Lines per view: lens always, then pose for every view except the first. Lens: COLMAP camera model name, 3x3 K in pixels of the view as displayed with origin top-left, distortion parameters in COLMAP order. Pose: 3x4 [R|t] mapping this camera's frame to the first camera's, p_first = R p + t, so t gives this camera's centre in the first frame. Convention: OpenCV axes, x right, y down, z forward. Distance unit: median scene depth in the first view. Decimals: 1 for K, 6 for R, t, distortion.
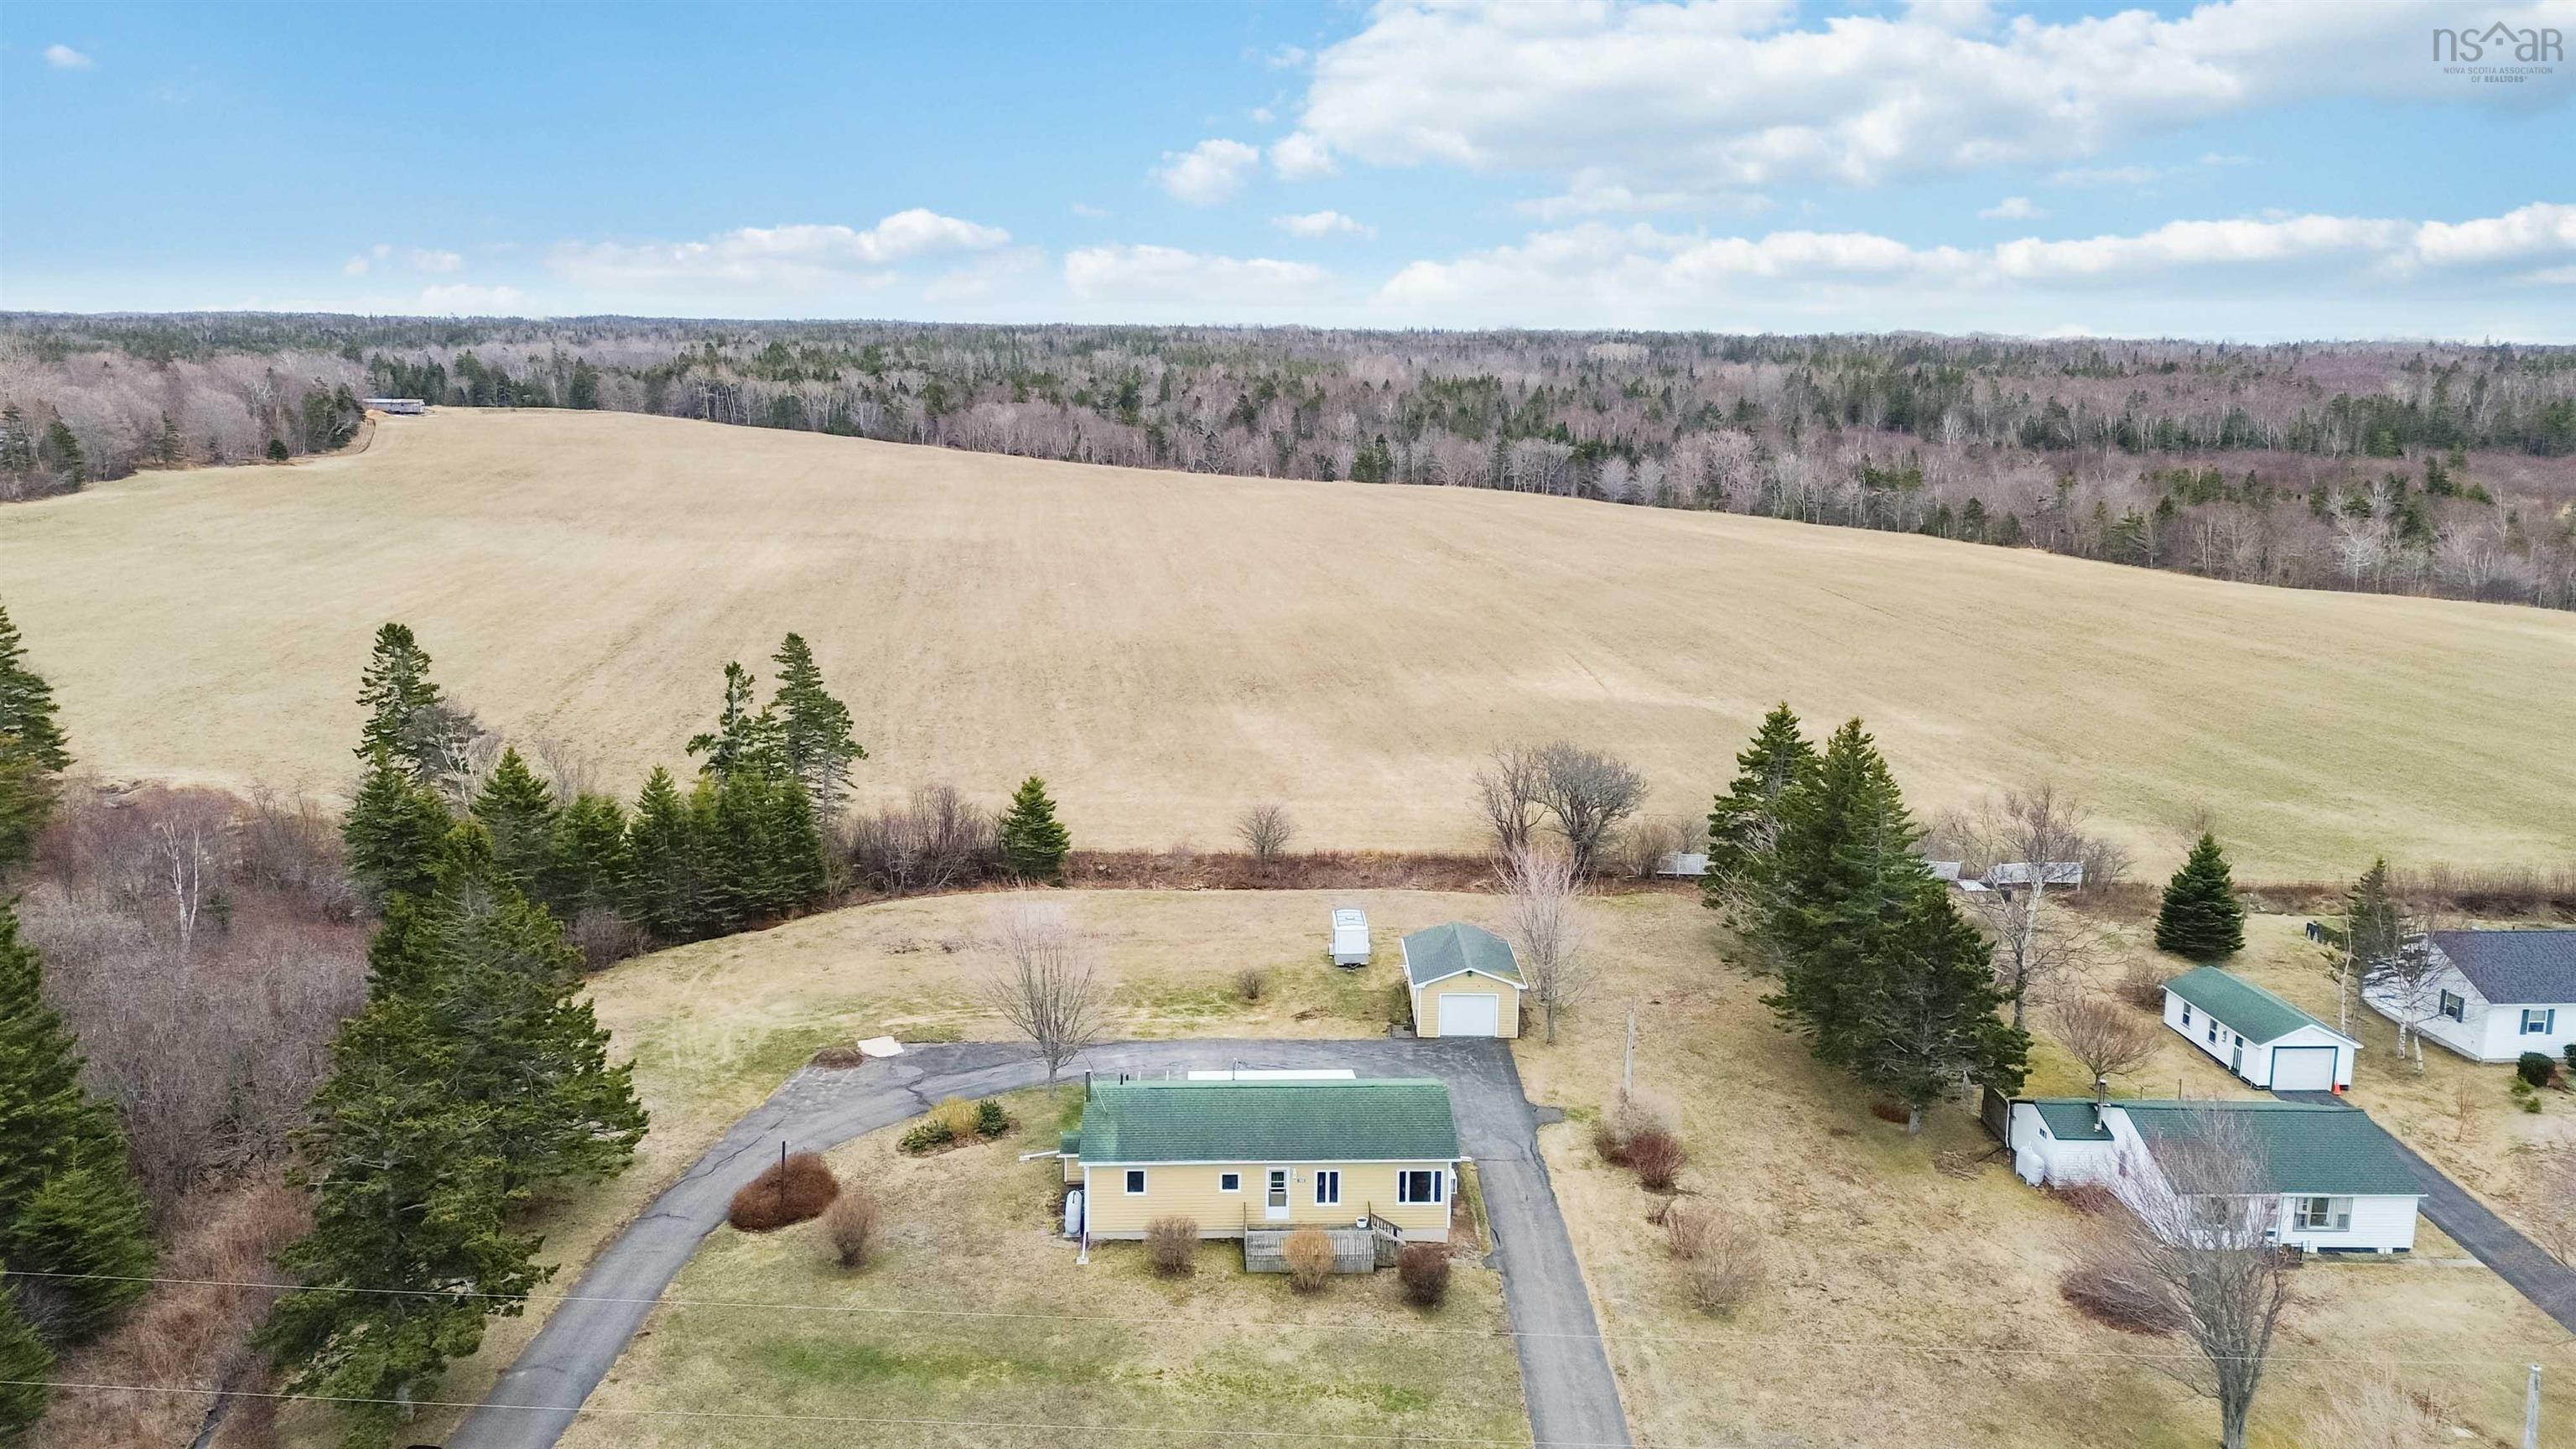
lens RADIAL K [[1857.2, 0, 1272.8], [0, 1857.2, 657.8], [0, 0, 1]] dist [0.091343, -0.092711]
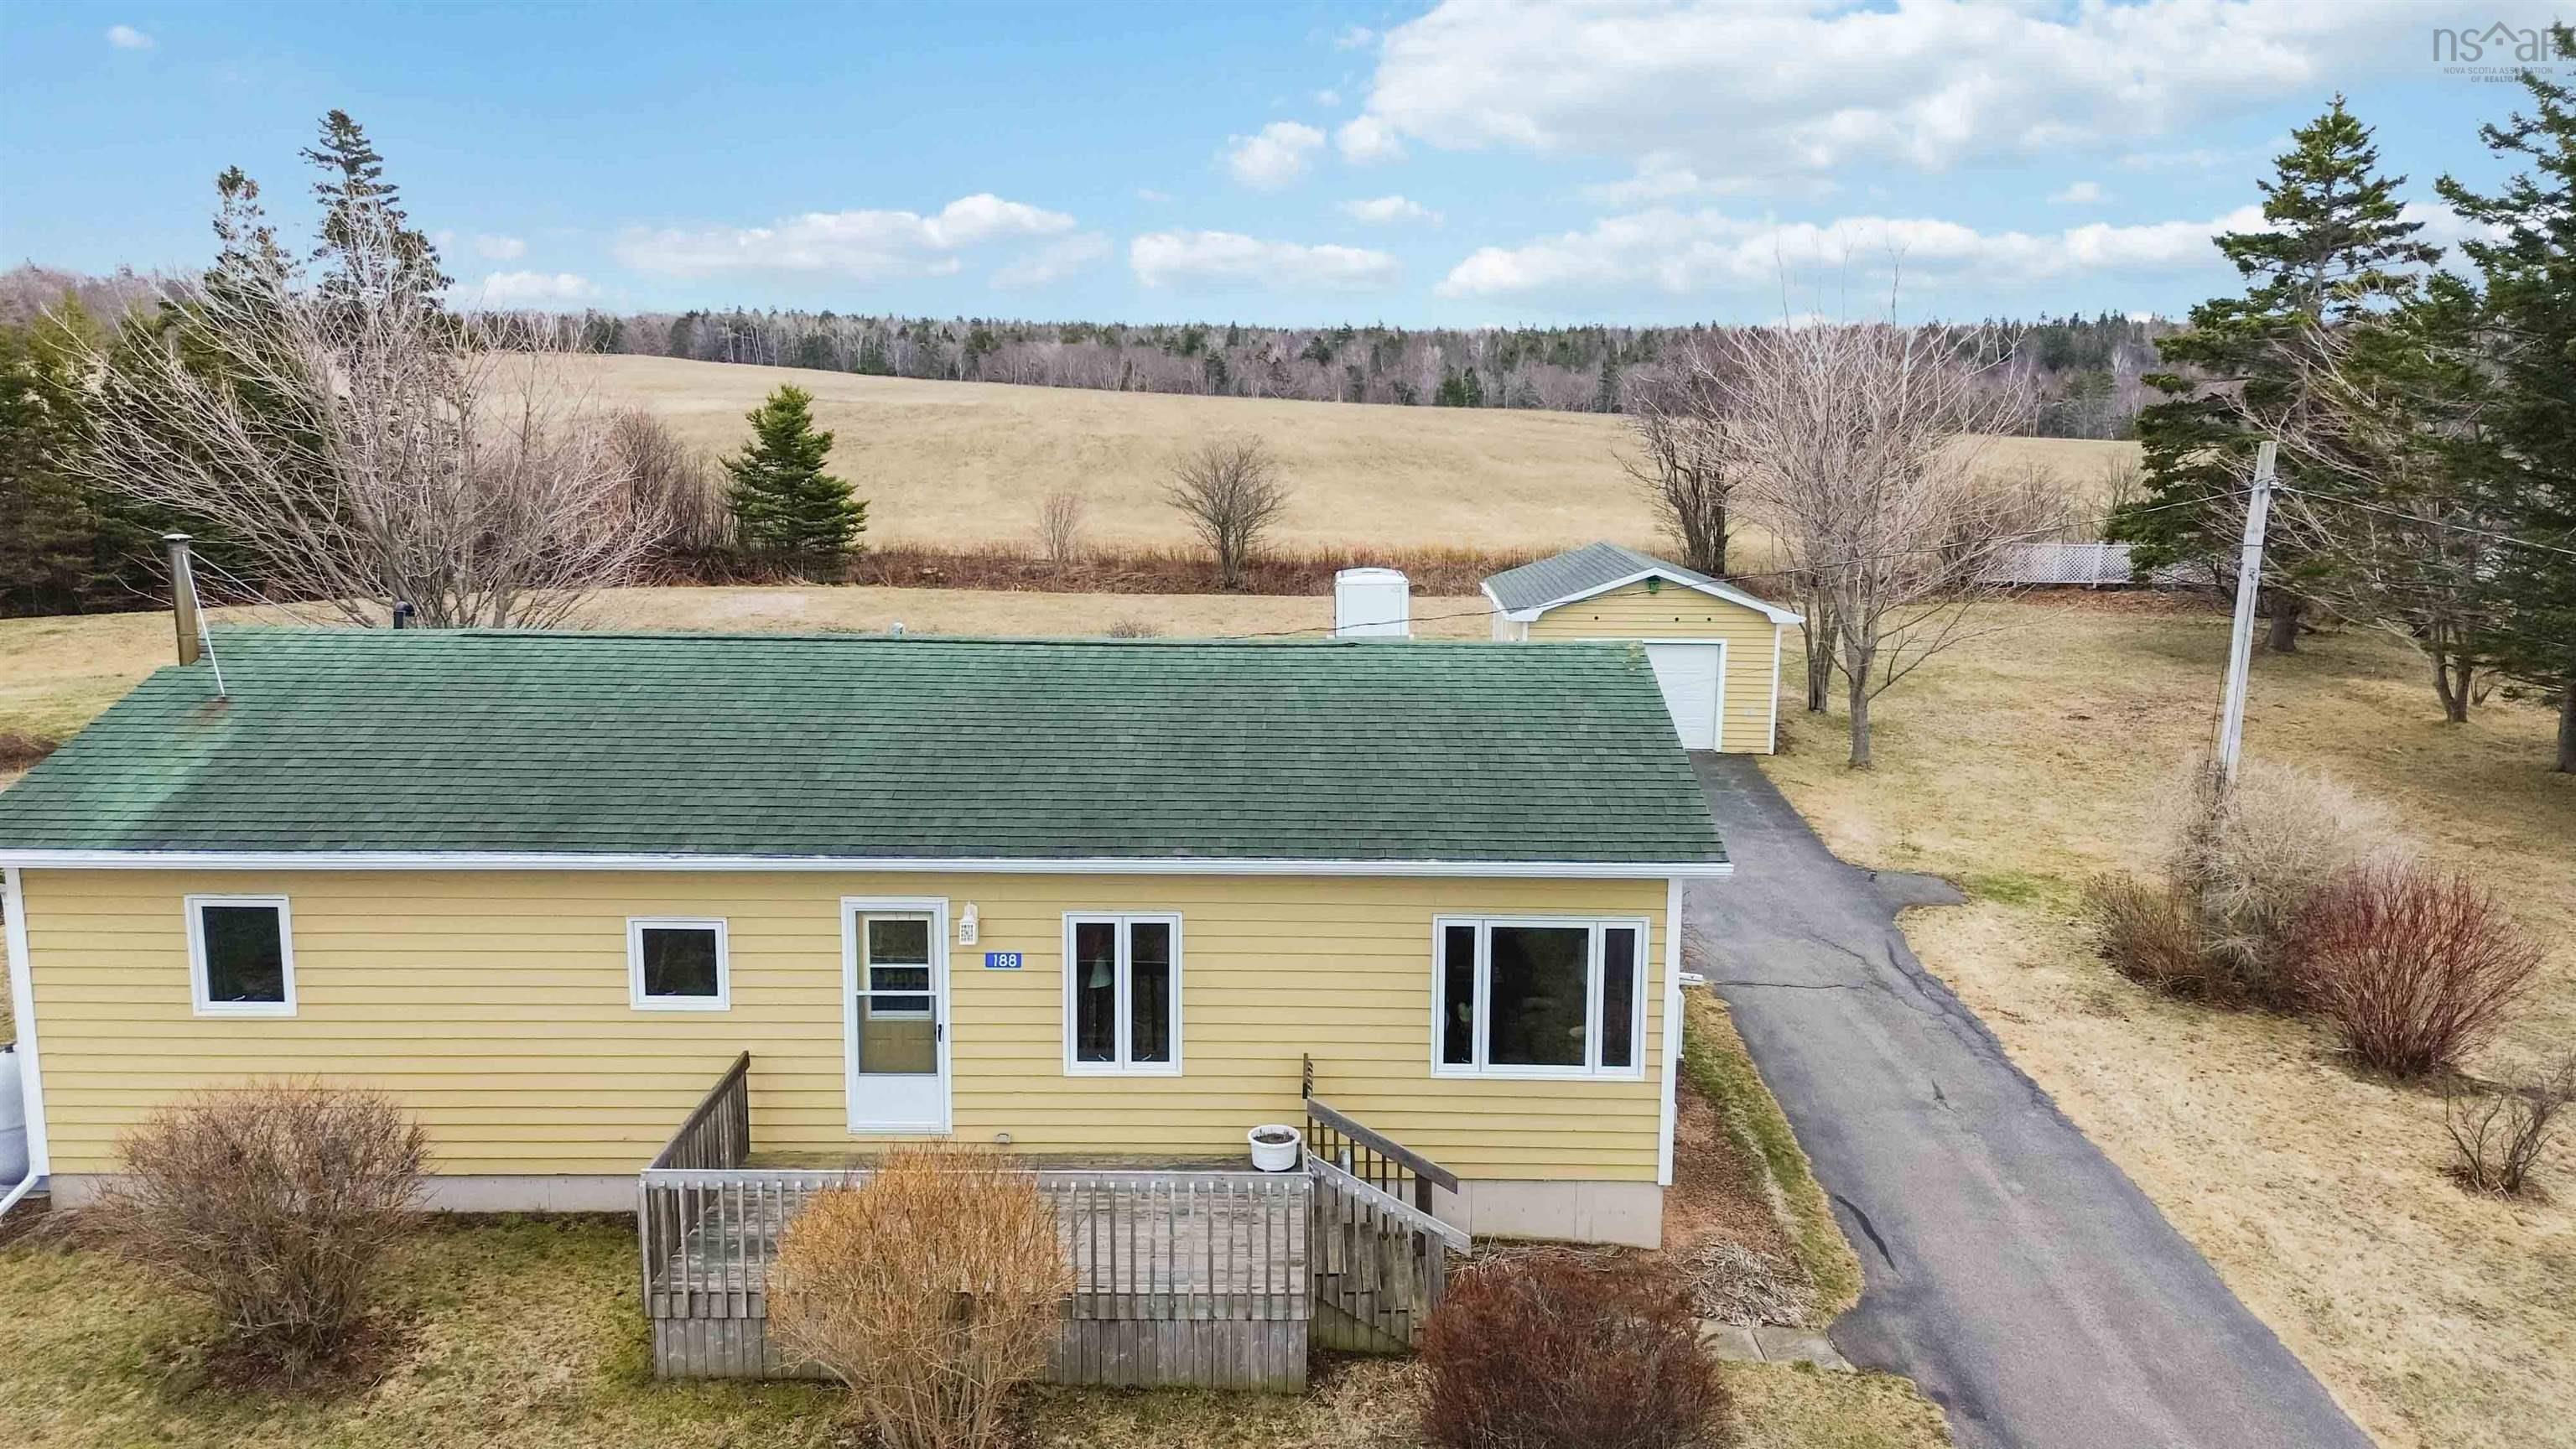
lens RADIAL K [[1835.7, 0, 1288.0], [0, 1835.7, 724.5], [0, 0, 1]] dist [0.085144, -0.075581]
pose [[0.999132, 0.006946, -0.041075, 0.043451], [-0.006293, 0.999852, 0.016023, 0.186282], [0.041180, -0.015751, 0.999028, 0.588019]]
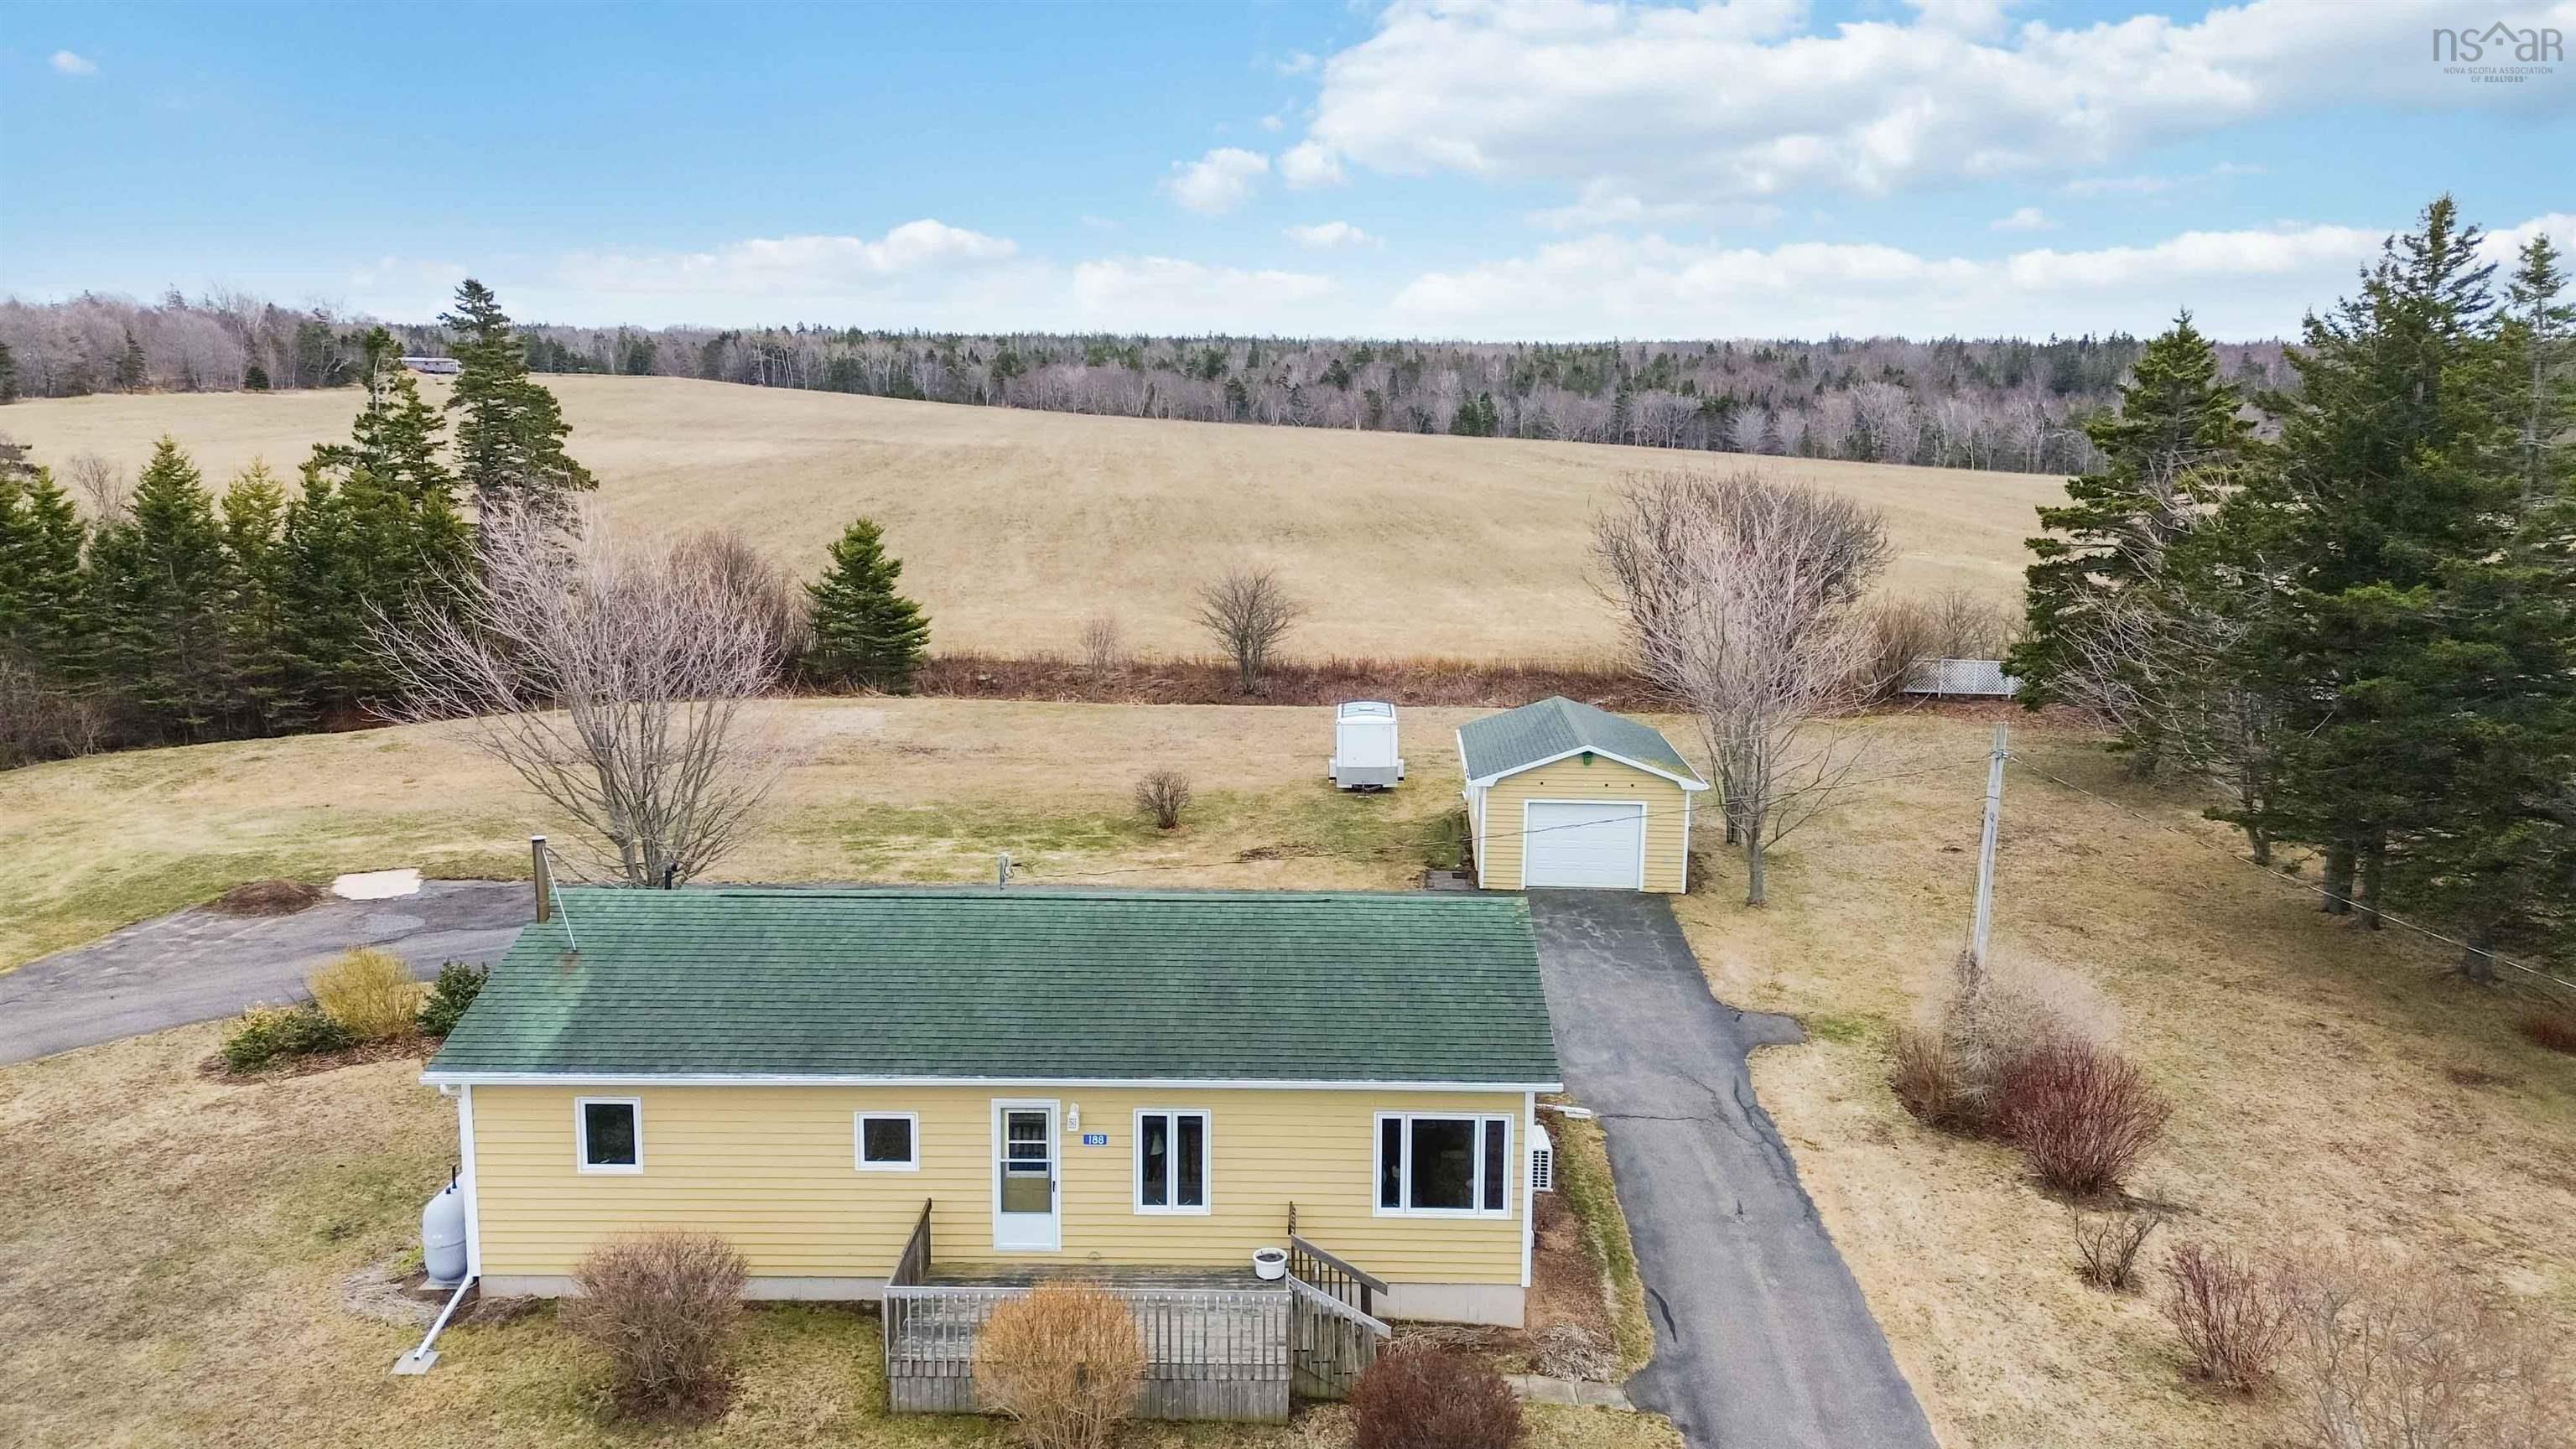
lens RADIAL K [[1835.7, 0, 1288.0], [0, 1835.7, 724.5], [0, 0, 1]] dist [0.085144, -0.075581]
pose [[0.998607, 0.008760, -0.052027, 0.050719], [-0.008016, 0.999863, 0.014506, 0.148955], [0.052147, -0.014069, 0.998540, 0.499022]]
